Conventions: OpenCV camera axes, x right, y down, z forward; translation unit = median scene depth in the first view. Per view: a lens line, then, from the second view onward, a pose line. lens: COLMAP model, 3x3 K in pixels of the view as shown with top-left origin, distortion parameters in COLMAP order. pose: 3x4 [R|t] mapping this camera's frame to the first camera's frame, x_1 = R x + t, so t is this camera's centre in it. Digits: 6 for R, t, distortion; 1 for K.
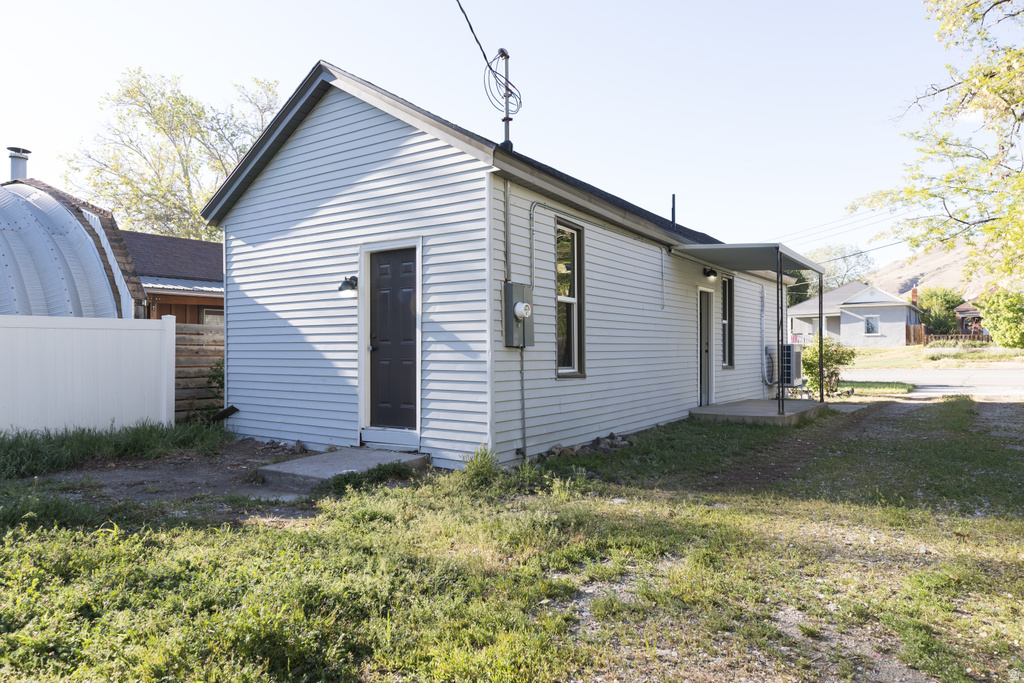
lens RADIAL K [[661.4, 0, 512.0], [0, 661.4, 341.5], [0, 0, 1]] dist [0.001883, 0.001175]
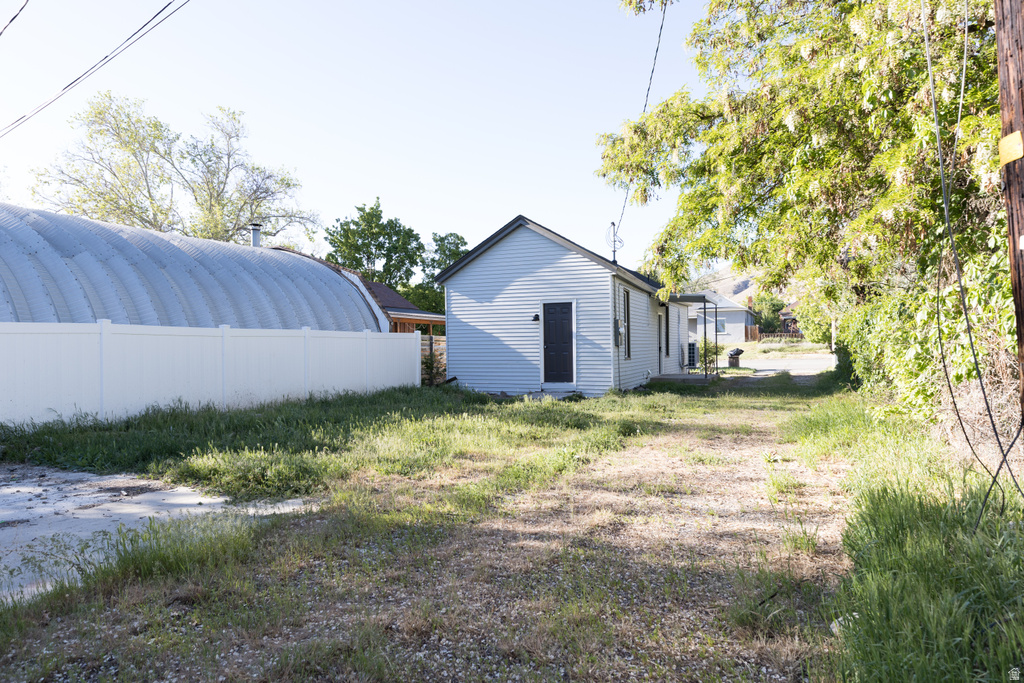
lens RADIAL K [[661.4, 0, 512.0], [0, 661.4, 341.5], [0, 0, 1]] dist [0.001883, 0.001175]
pose [[0.978742, -0.005951, 0.205009, -0.450460], [0.005167, 0.999977, 0.004358, -0.010842], [-0.205030, -0.003206, 0.978750, -0.662622]]
